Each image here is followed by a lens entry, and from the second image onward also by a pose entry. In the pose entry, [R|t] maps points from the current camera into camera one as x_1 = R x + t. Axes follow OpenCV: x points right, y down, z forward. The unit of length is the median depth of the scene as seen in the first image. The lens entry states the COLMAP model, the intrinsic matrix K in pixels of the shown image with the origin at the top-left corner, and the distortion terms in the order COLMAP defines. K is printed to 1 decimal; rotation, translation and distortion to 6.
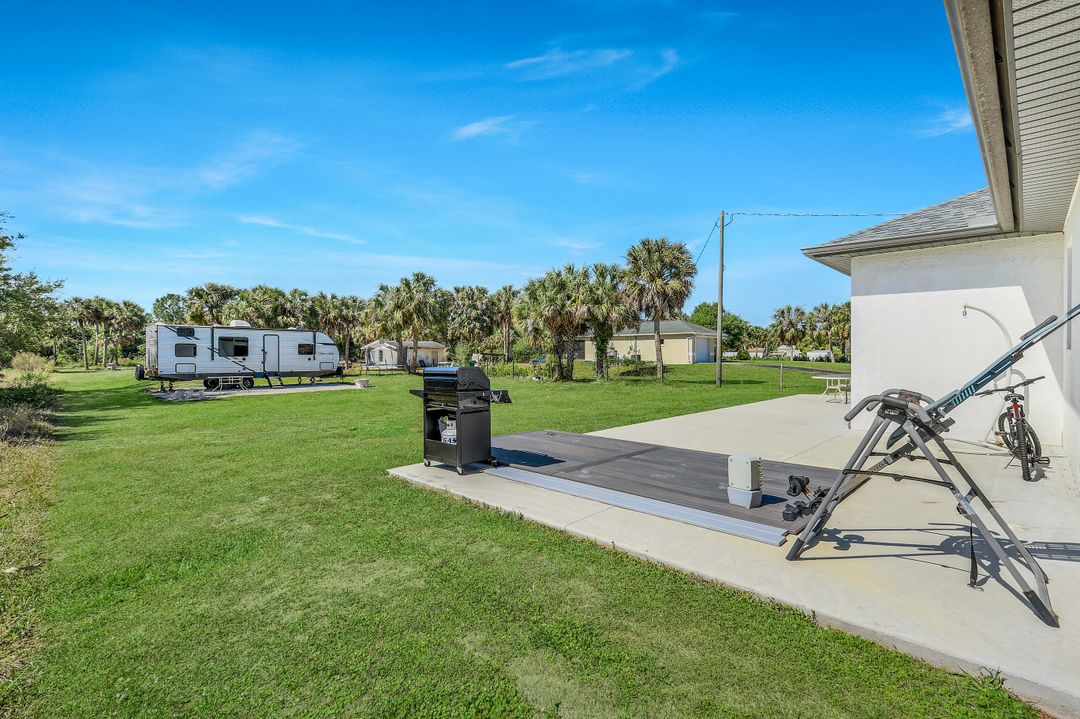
lens RADIAL K [[490.3, 0, 537.4], [0, 490.3, 353.9], [0, 0, 1]] dist [0.006676, -0.000336]
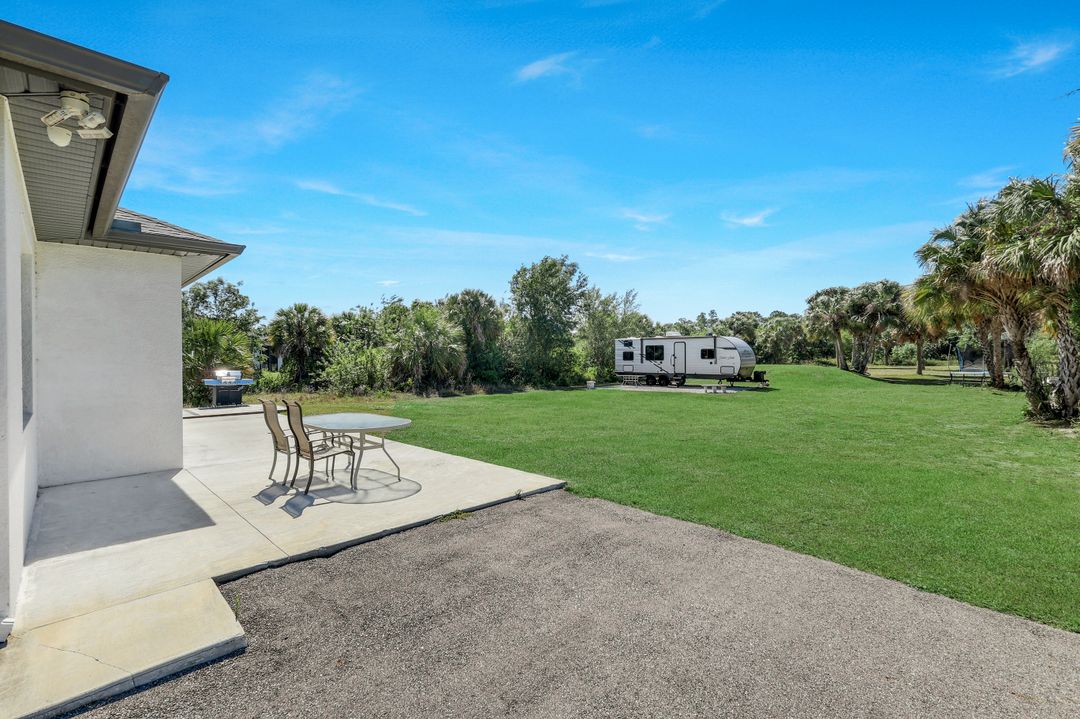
lens RADIAL K [[490.3, 0, 537.4], [0, 490.3, 353.9], [0, 0, 1]] dist [0.006676, -0.000336]
pose [[-0.011205, -0.000592, -0.999937, 0.658748], [0.014637, 0.999893, -0.000756, -0.015114], [0.999830, -0.014644, -0.011195, 0.688522]]
